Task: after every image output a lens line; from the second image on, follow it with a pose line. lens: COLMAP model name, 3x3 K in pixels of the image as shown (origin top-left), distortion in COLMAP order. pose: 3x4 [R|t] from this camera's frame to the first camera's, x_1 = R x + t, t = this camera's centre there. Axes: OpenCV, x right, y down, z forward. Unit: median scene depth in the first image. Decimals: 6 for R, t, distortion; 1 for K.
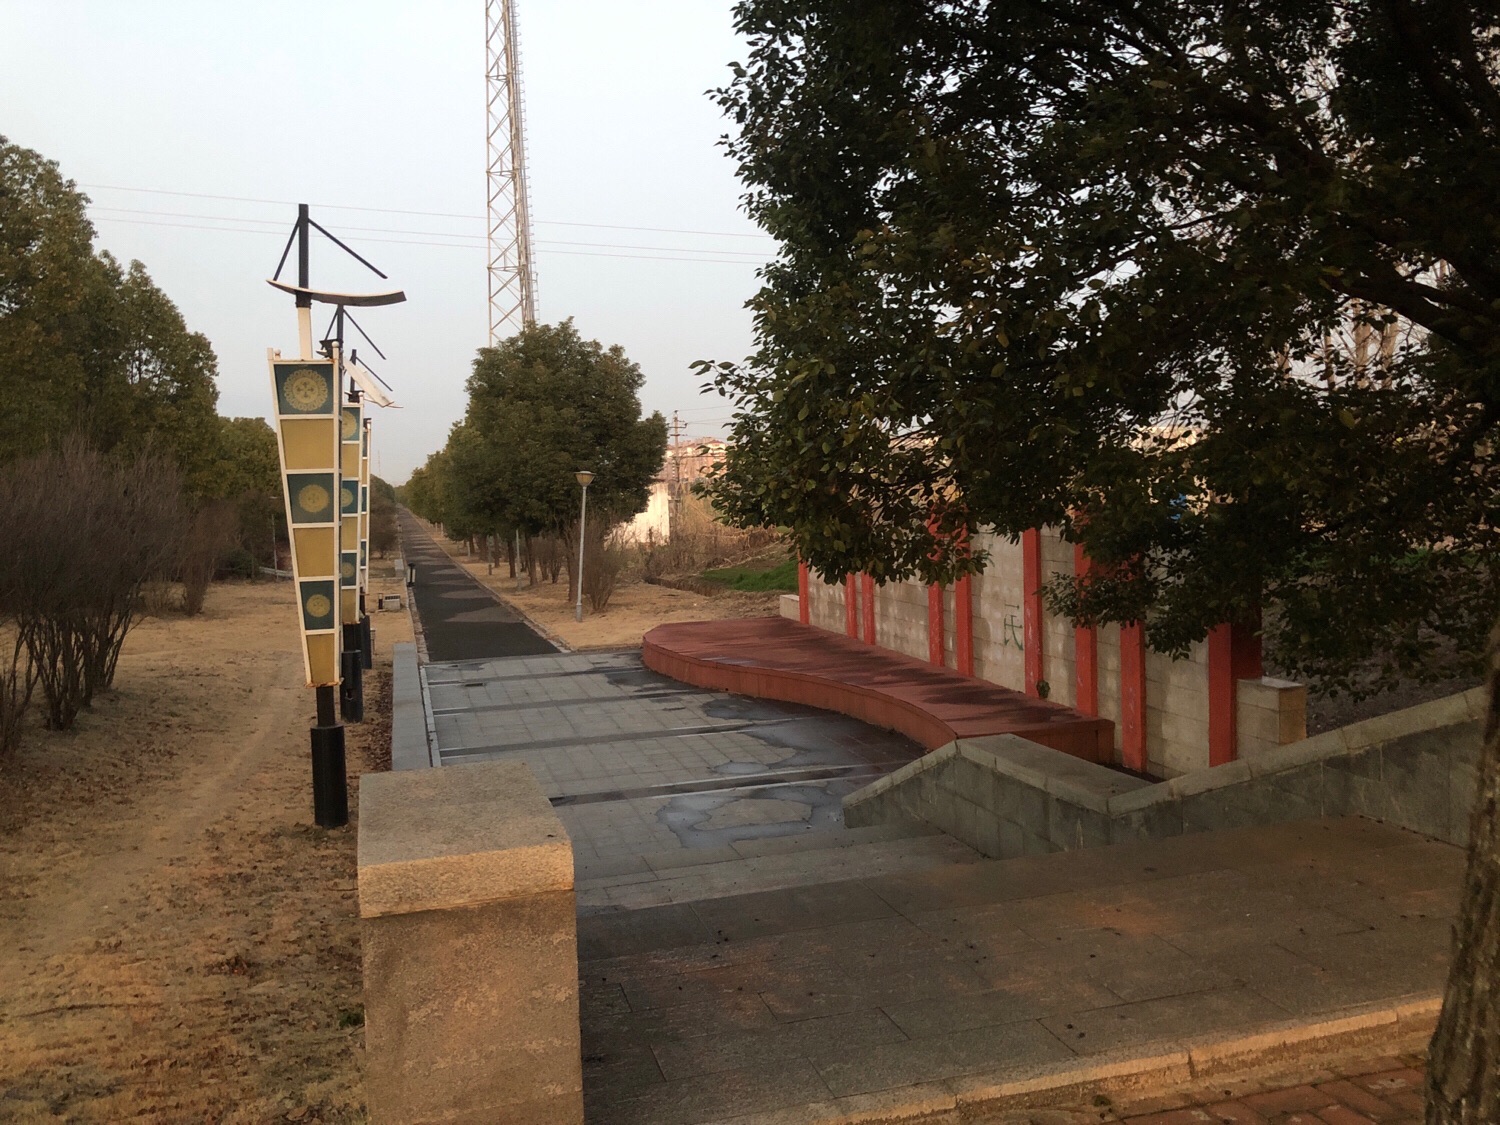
lens RADIAL K [[1213.9, 0, 752.9], [0, 1213.9, 570.1], [0, 0, 1]] dist [0.016539, -0.015094]
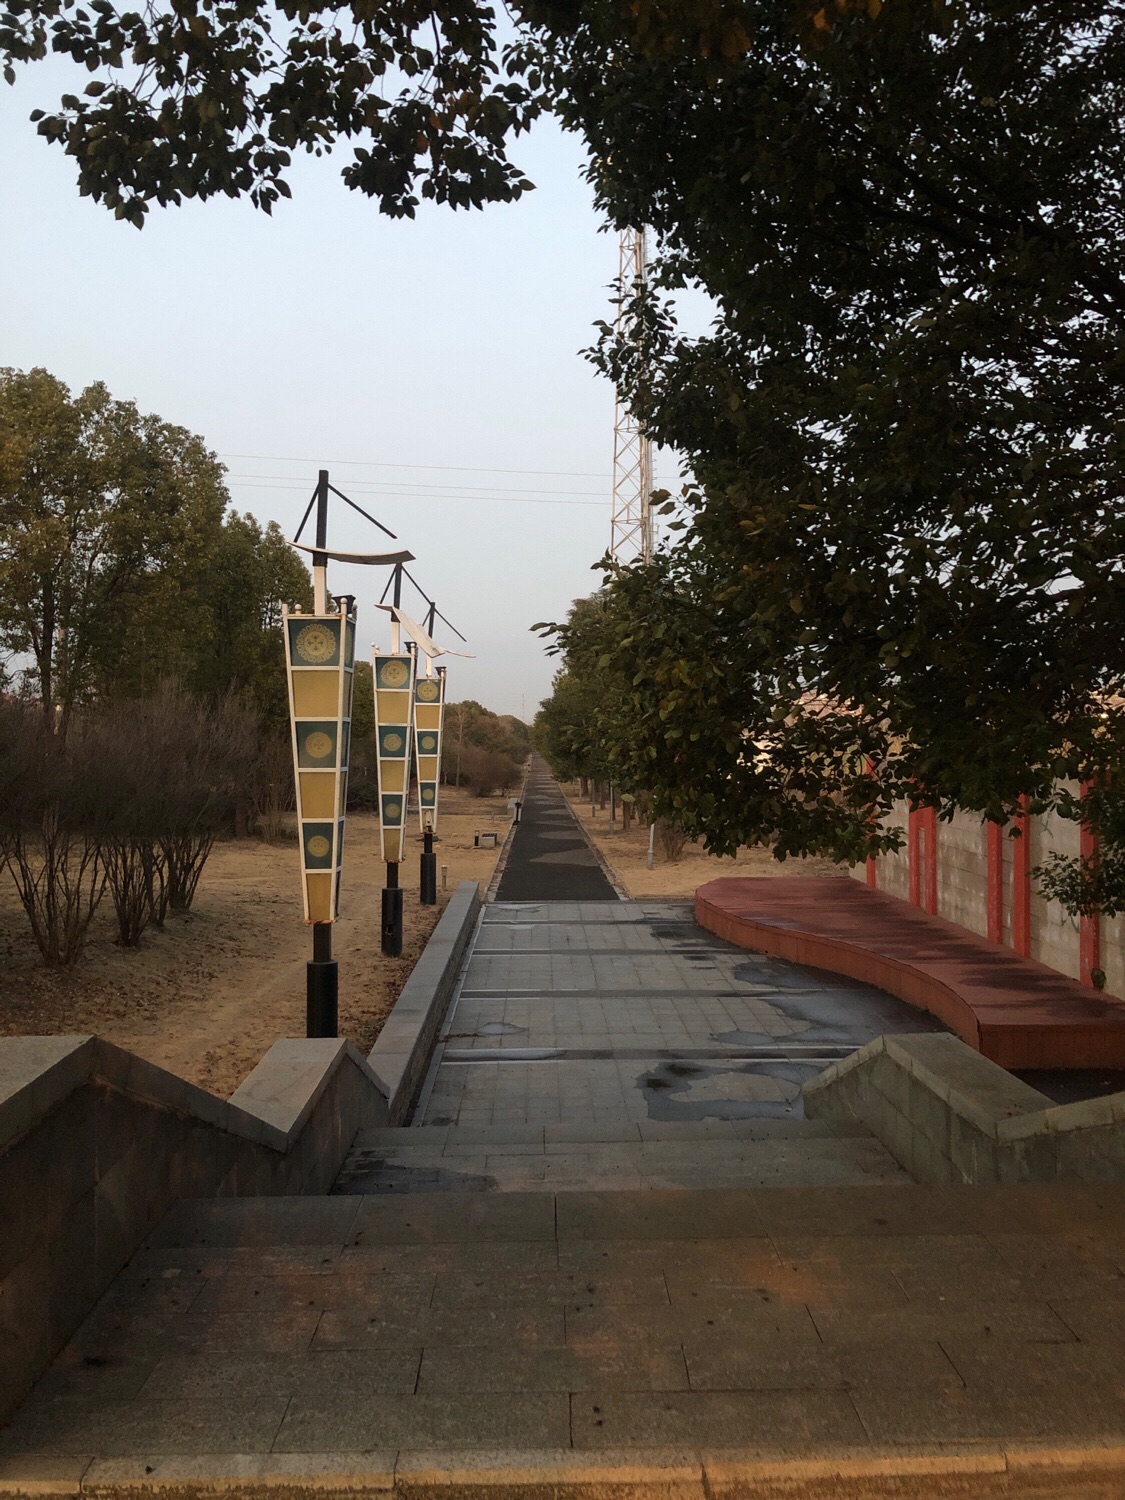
lens RADIAL K [[1213.9, 0, 559.7], [0, 1213.9, 744.7], [0, 0, 1]] dist [0.016539, -0.015094]
pose [[0.966334, 0.029459, -0.255601, 0.098936], [-0.044581, 0.997568, -0.053570, -0.010131], [0.253401, 0.063161, 0.965297, 0.030203]]
